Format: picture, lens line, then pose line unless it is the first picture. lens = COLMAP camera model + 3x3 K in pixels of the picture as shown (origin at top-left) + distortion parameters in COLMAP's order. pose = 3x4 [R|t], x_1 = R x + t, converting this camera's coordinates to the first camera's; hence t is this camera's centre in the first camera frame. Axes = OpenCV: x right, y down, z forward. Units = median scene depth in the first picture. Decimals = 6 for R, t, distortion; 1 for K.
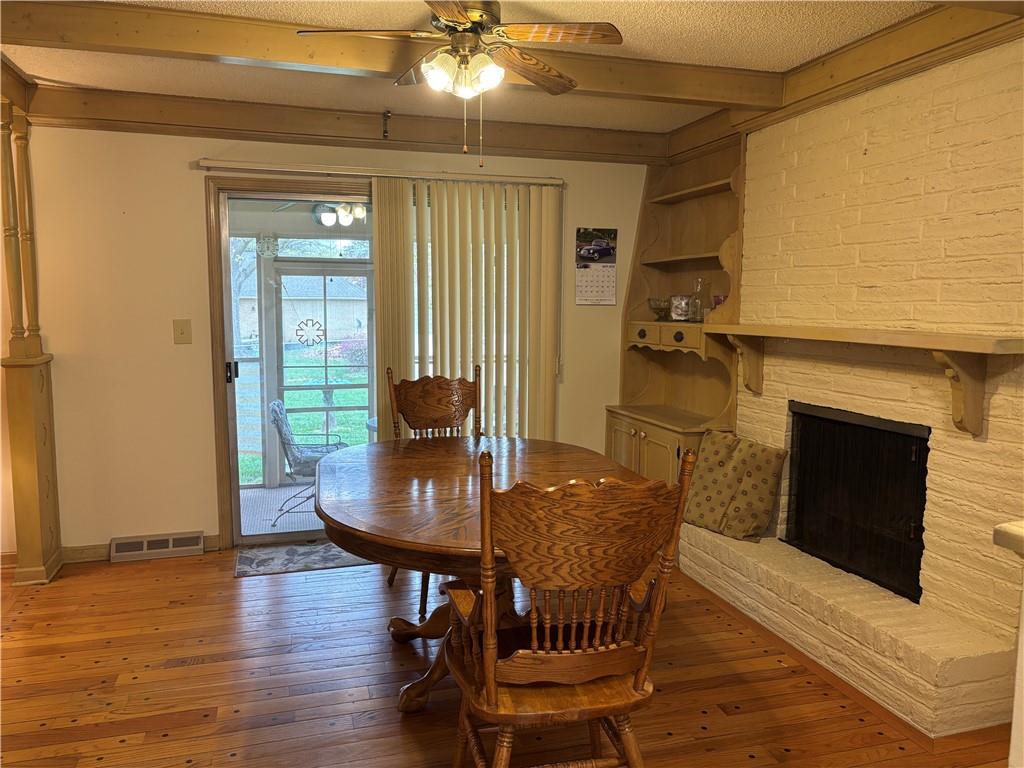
lens RADIAL K [[762.5, 0, 512.0], [0, 762.5, 384.0], [0, 0, 1]] dist [0.056999, -0.105917]
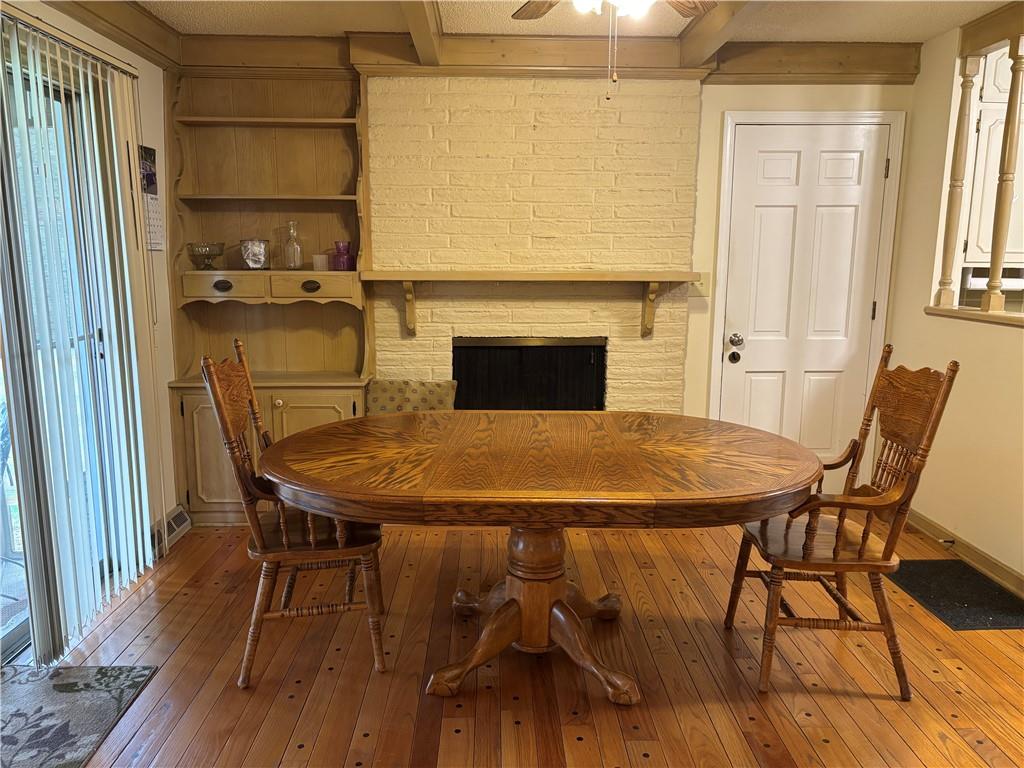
lens RADIAL K [[762.5, 0, 512.0], [0, 762.5, 384.0], [0, 0, 1]] dist [0.056999, -0.105917]
pose [[0.262177, -0.166722, 0.950509, -0.784186], [0.098894, 0.984419, 0.145392, -0.073739], [-0.959939, 0.055881, 0.274579, 0.691602]]
